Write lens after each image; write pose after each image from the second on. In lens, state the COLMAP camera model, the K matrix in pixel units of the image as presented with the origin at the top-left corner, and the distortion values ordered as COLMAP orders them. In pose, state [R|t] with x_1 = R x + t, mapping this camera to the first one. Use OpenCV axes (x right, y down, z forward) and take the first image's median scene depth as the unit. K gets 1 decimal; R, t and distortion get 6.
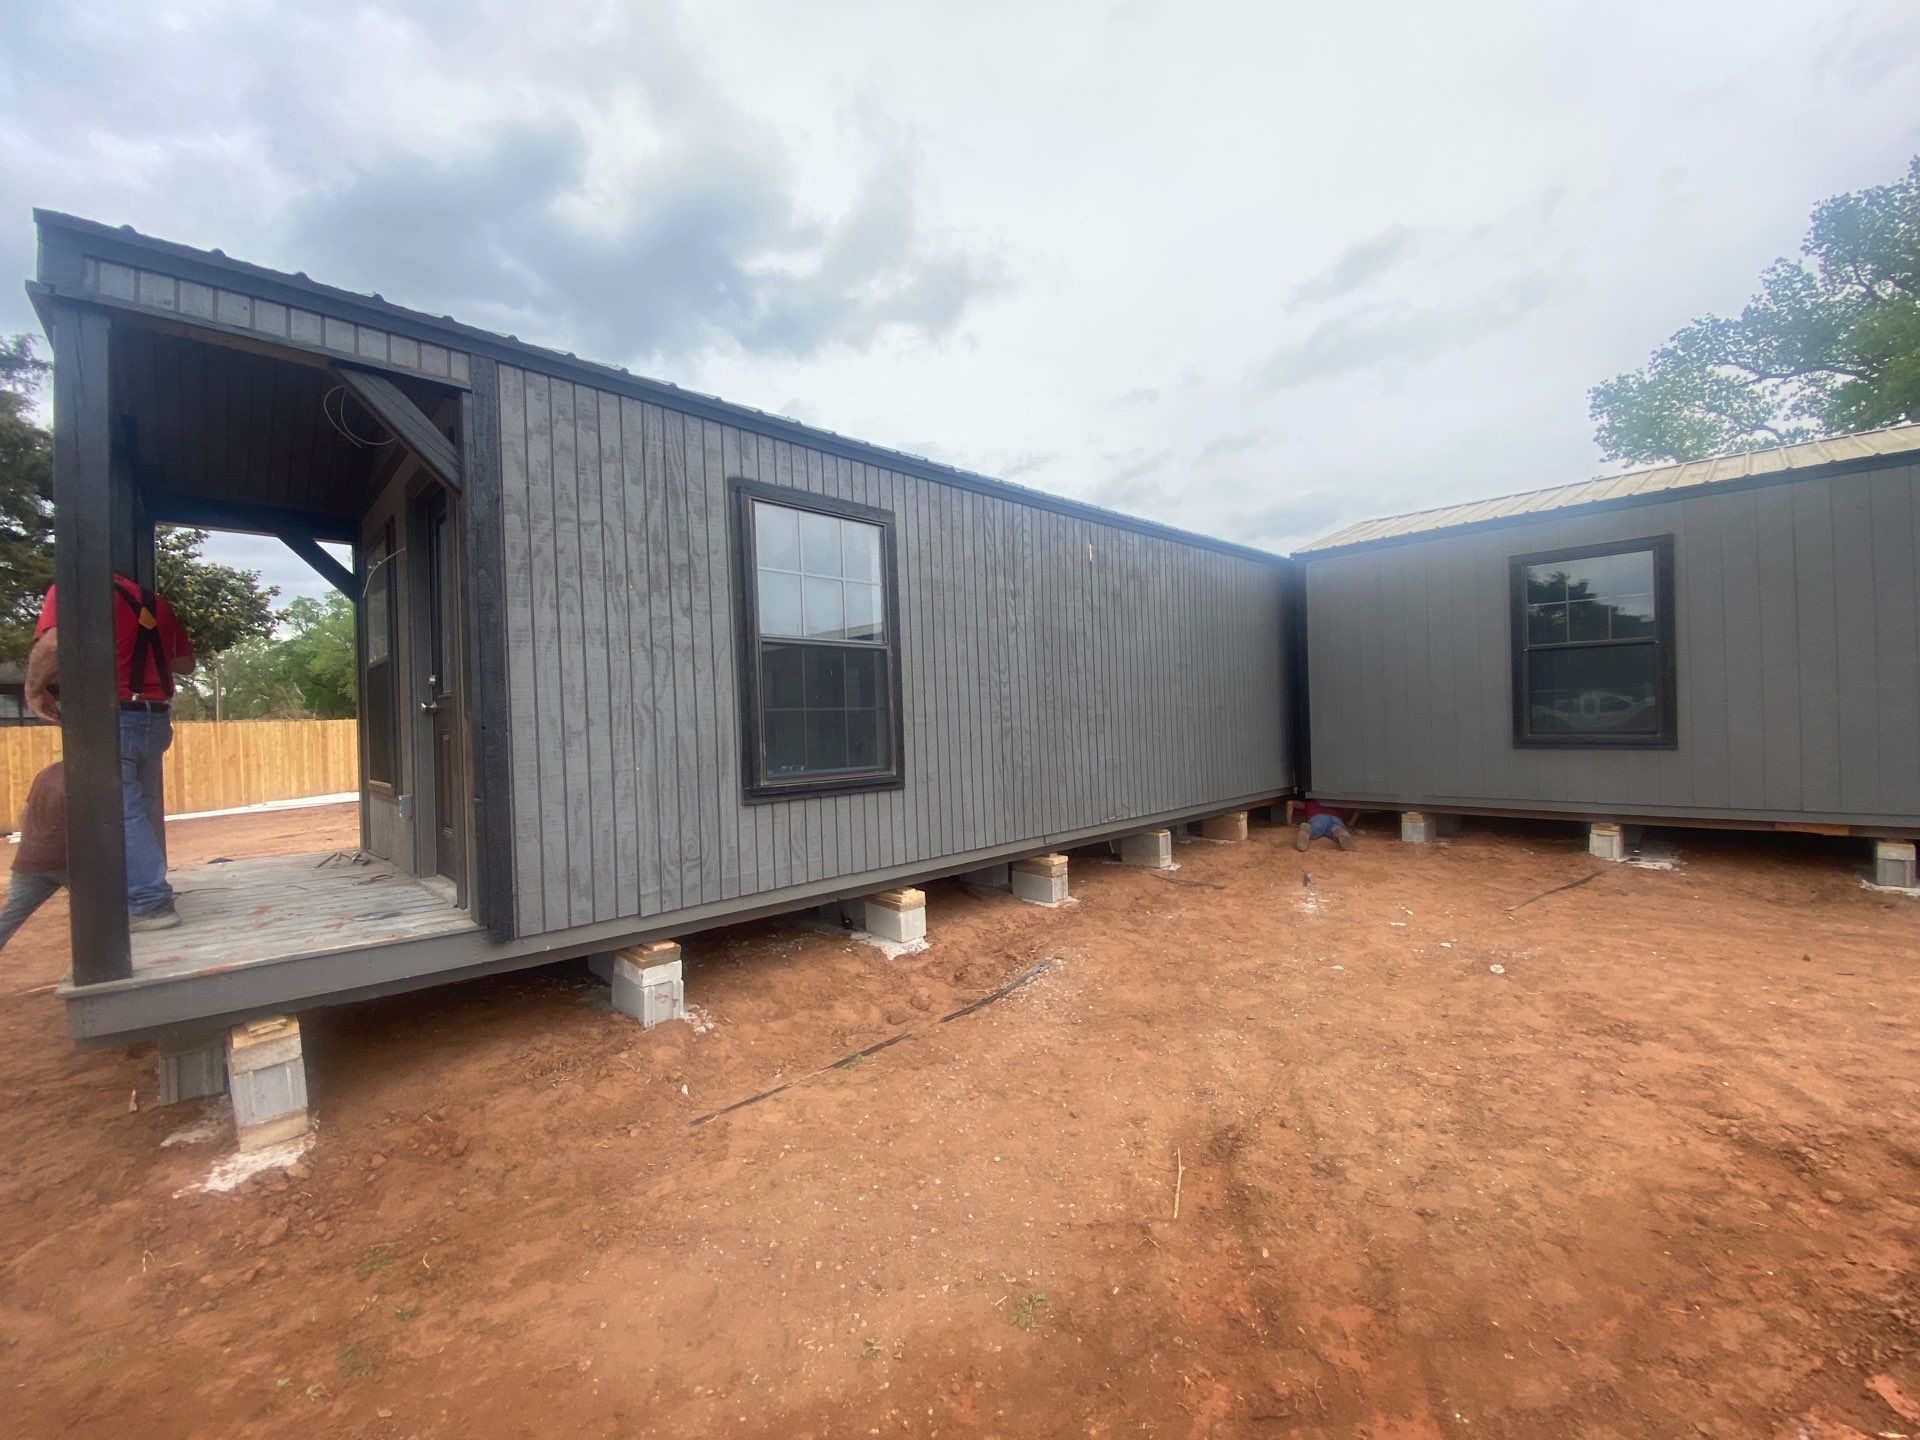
lens RADIAL K [[780.8, 0, 960.0], [0, 780.8, 720.0], [0, 0, 1]] dist [0.008812, -0.015019]
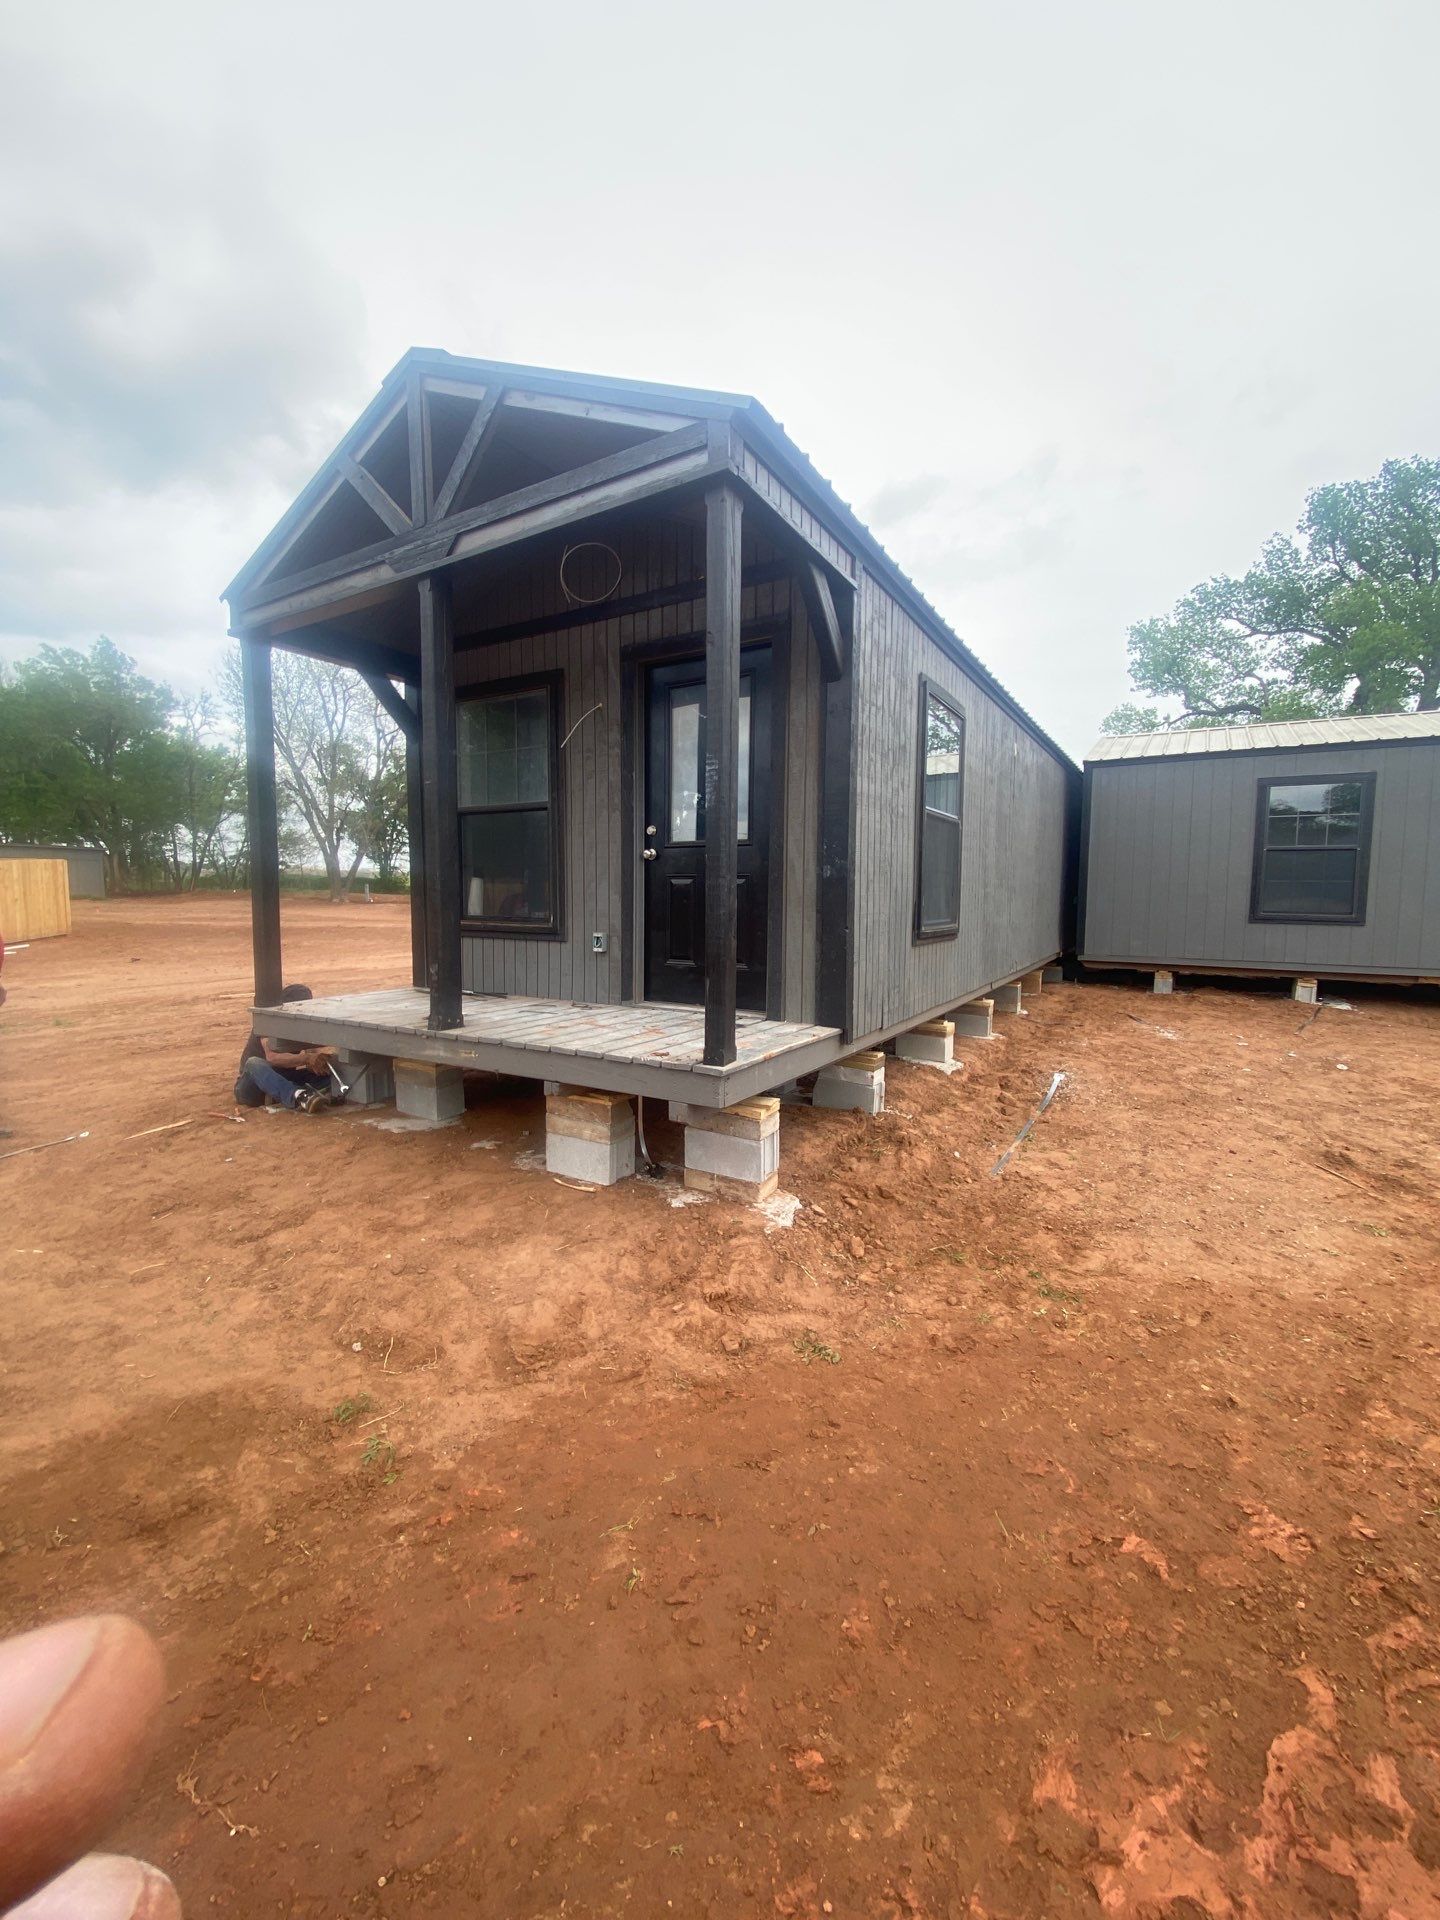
lens RADIAL K [[780.8, 0, 715.0], [0, 780.8, 950.1], [0, 0, 1]] dist [0.008812, -0.015019]
pose [[0.967260, 0.017267, 0.253198, -0.095559], [-0.034758, 0.997295, 0.064772, 0.005119], [-0.251394, -0.071452, 0.965244, -0.012278]]
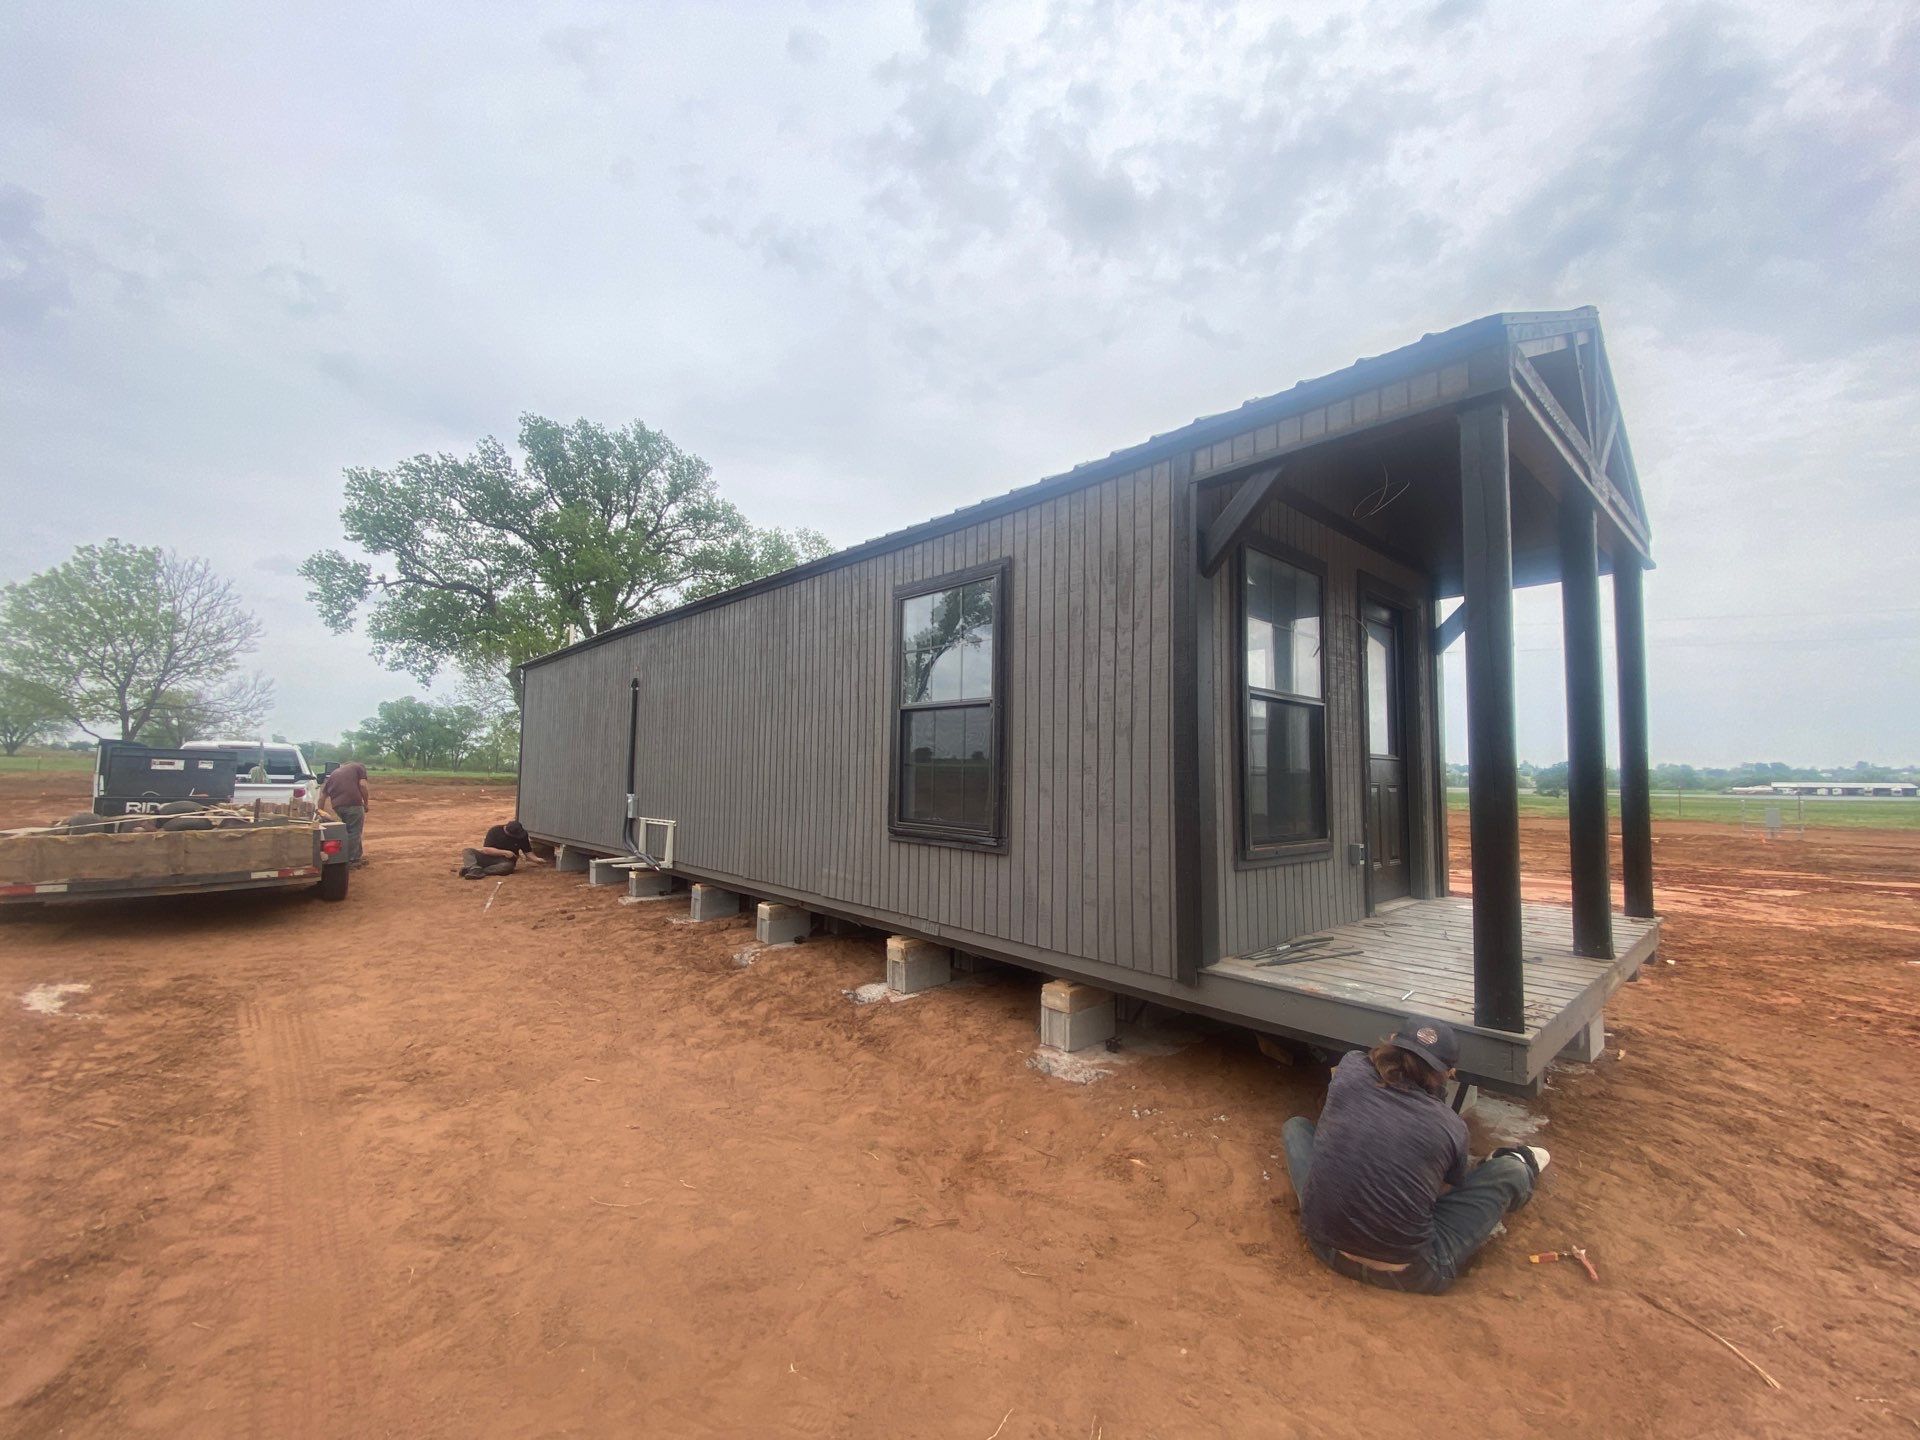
lens RADIAL K [[780.8, 0, 960.0], [0, 780.8, 720.0], [0, 0, 1]] dist [0.008812, -0.015019]
pose [[0.022906, 0.099913, 0.994732, -0.215974], [-0.016642, 0.994894, -0.099546, 0.000605], [-0.999599, -0.014274, 0.024452, 0.177533]]
